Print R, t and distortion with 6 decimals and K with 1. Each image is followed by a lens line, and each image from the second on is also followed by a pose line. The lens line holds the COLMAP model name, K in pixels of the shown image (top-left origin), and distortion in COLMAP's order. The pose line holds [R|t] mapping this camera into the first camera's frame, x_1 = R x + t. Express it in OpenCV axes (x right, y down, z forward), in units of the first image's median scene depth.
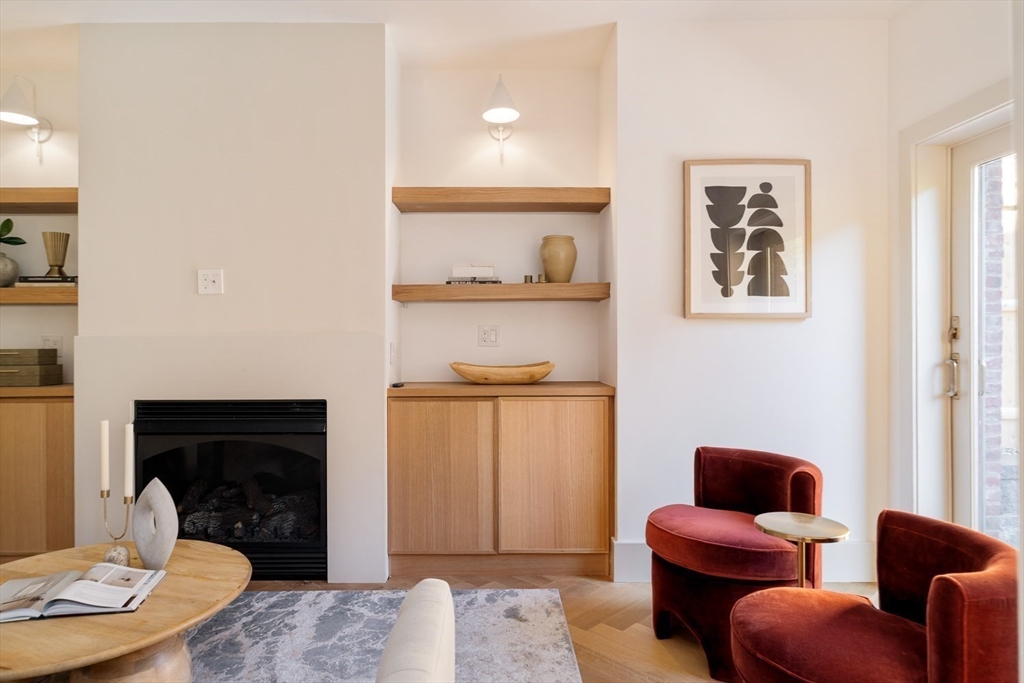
lens RADIAL K [[627.8, 0, 501.5], [0, 627.8, 334.5], [0, 0, 1]] dist [-0.002793, 0.000225]
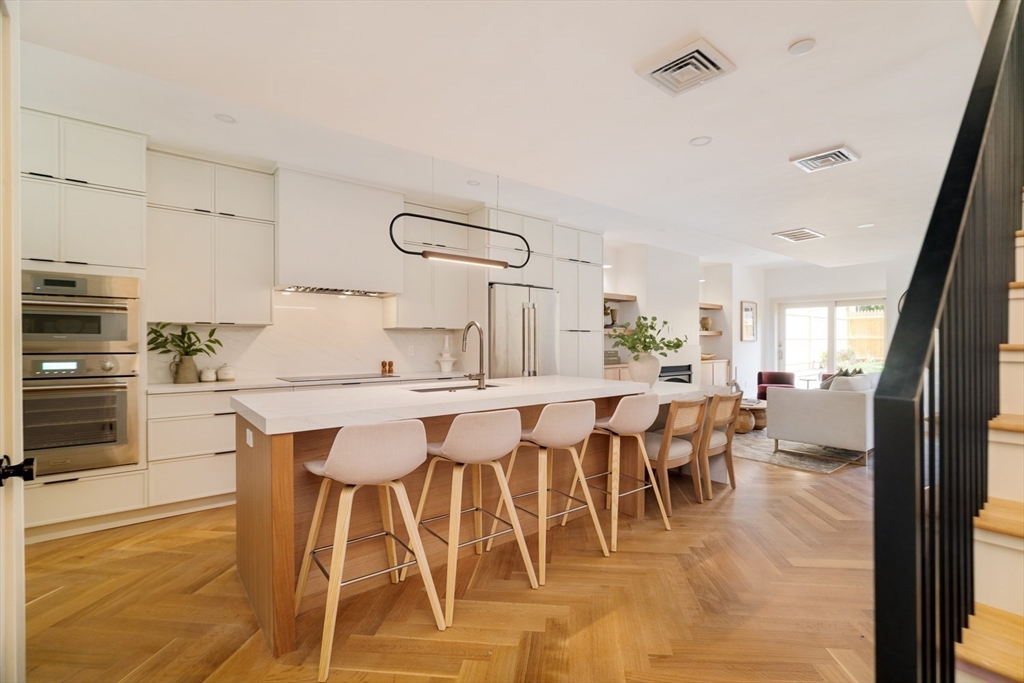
lens RADIAL K [[432.2, 0, 539.8], [0, 432.2, 341.3], [0, 0, 1]] dist [0.004022, 0.000498]
pose [[0.772996, 0.001276, 0.634409, -2.399648], [-0.000732, 0.999999, -0.001120, -0.019451], [-0.634410, 0.000402, 0.772997, -0.299616]]
